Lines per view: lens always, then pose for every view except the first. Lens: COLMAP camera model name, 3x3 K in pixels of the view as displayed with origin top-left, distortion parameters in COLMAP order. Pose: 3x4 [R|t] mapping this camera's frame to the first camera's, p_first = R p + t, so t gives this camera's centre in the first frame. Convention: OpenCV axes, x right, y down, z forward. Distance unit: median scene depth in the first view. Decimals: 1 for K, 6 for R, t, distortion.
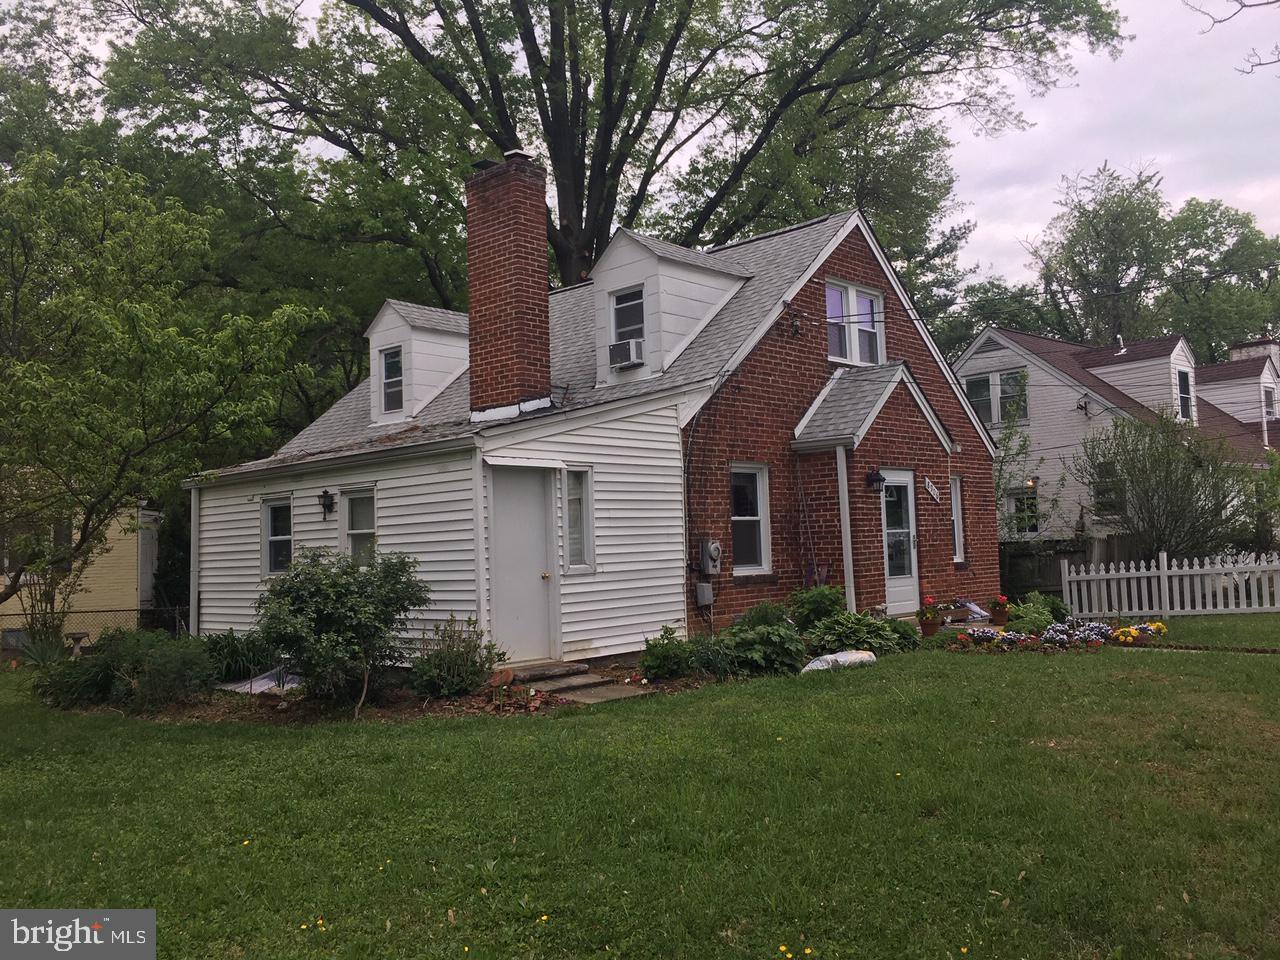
lens RADIAL K [[1073.6, 0, 640.0], [0, 1073.6, 480.0], [0, 0, 1]] dist [0.084568, -0.158220]
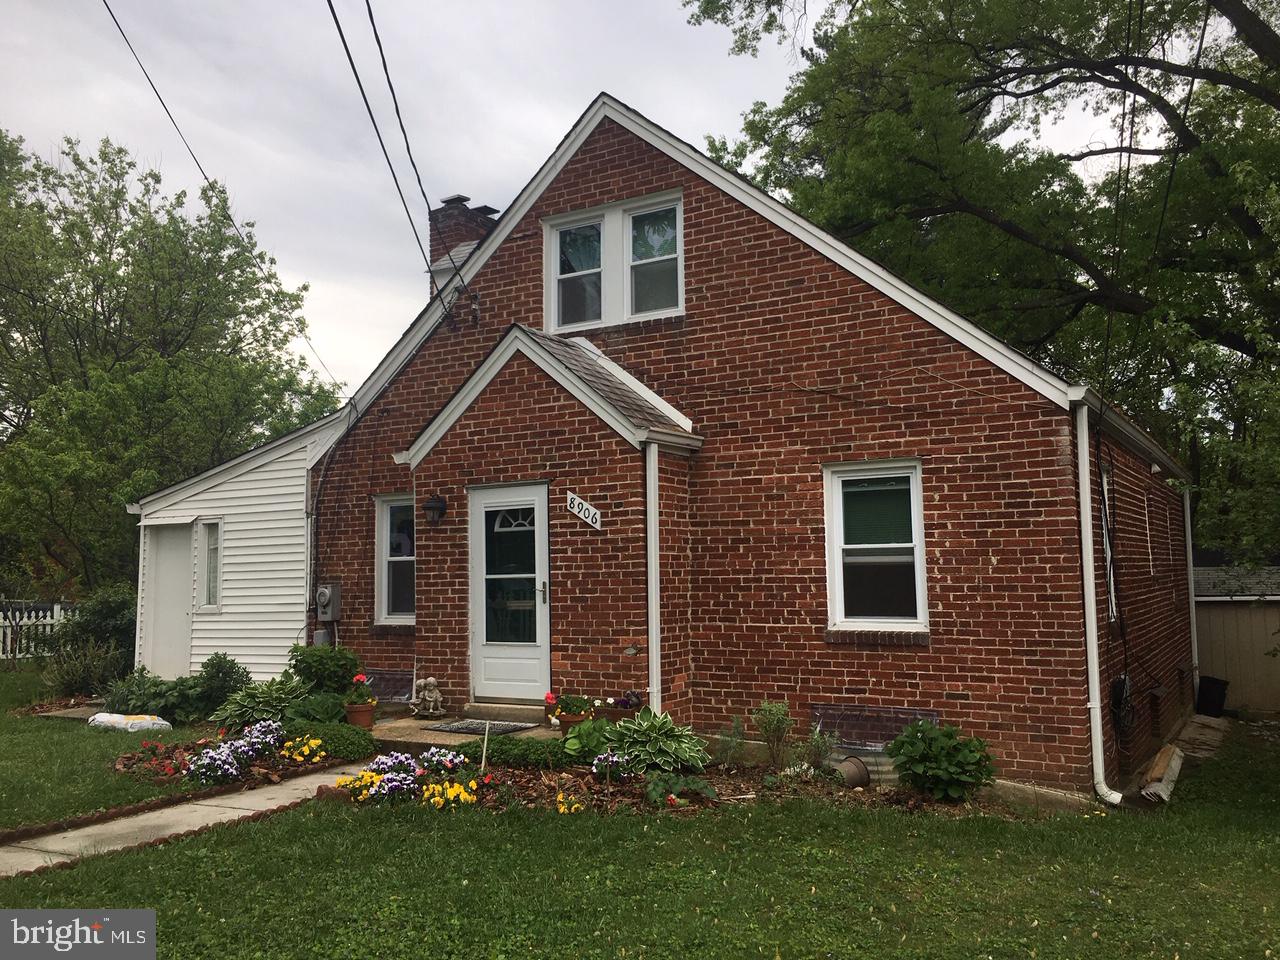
lens RADIAL K [[1077.3, 0, 640.4], [0, 1077.3, 523.2], [0, 0, 1]] dist [0.040156, -0.005124]
pose [[0.235280, -0.029111, -0.971492, 1.006392], [0.058775, 0.998148, -0.015676, 0.032176], [0.970149, -0.053411, 0.236555, 1.003788]]
